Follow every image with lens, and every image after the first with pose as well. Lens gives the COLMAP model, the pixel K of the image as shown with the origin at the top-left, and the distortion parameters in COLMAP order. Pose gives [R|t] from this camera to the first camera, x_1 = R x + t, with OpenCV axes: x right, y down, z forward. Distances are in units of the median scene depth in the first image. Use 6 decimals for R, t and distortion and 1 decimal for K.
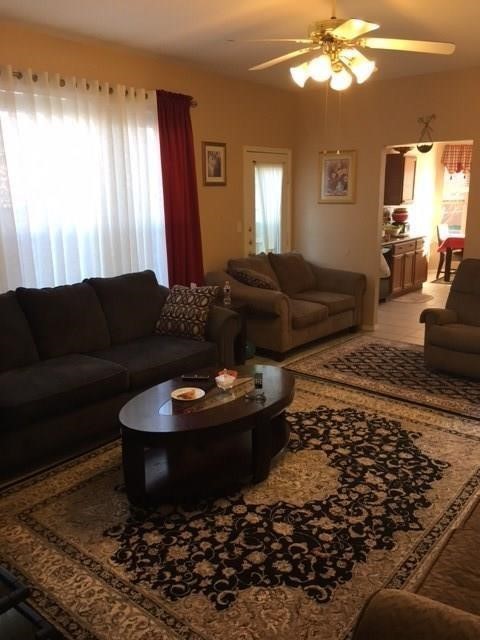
lens RADIAL K [[543.2, 0, 239.3], [0, 543.2, 318.6], [0, 0, 1]] dist [0.056877, -0.055814]
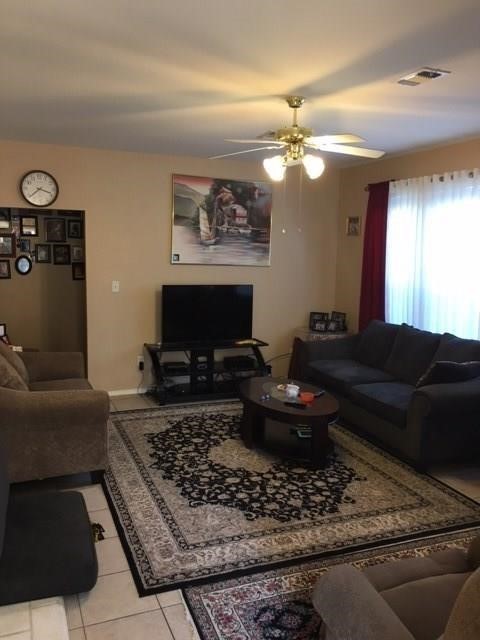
lens RADIAL K [[543.2, 0, 239.6], [0, 543.2, 323.4], [0, 0, 1]] dist [0.056877, -0.055814]
pose [[-0.475976, 0.124095, -0.870659, 1.199315], [-0.218493, 0.942270, 0.253749, -0.365293], [0.851885, 0.311011, -0.421384, 1.375497]]
